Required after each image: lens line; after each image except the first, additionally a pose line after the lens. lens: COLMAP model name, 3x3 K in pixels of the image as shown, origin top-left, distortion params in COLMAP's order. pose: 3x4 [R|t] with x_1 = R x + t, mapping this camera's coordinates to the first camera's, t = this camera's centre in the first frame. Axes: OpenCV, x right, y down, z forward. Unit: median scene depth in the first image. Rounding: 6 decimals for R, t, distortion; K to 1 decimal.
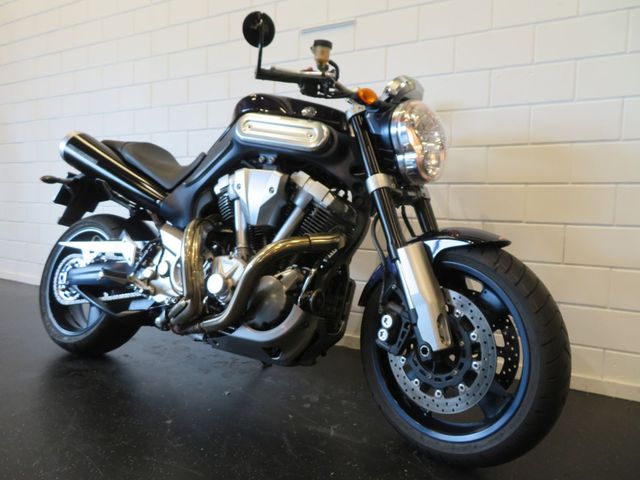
lens RADIAL K [[464.9, 0, 320.0], [0, 464.9, 240.0], [0, 0, 1]] dist [0.005217, 0.002833]
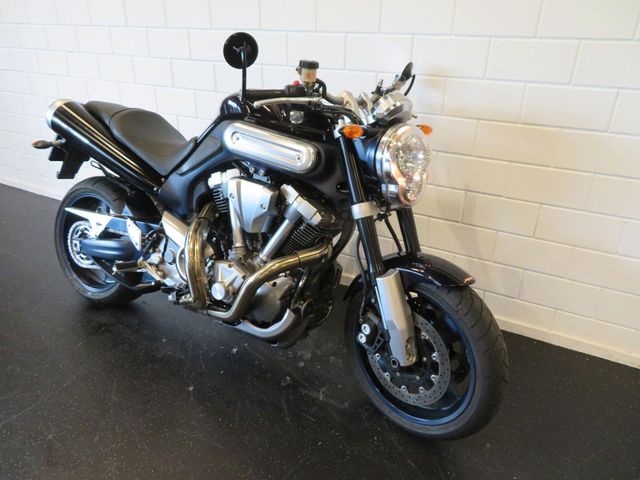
lens RADIAL K [[466.7, 0, 320.0], [0, 466.7, 240.0], [0, 0, 1]] dist [0.009400, 0.006644]
pose [[0.999954, -0.009441, 0.001732, 0.023823], [0.008160, 0.931186, 0.364452, -0.427135], [-0.005053, -0.364421, 0.931220, -0.027903]]
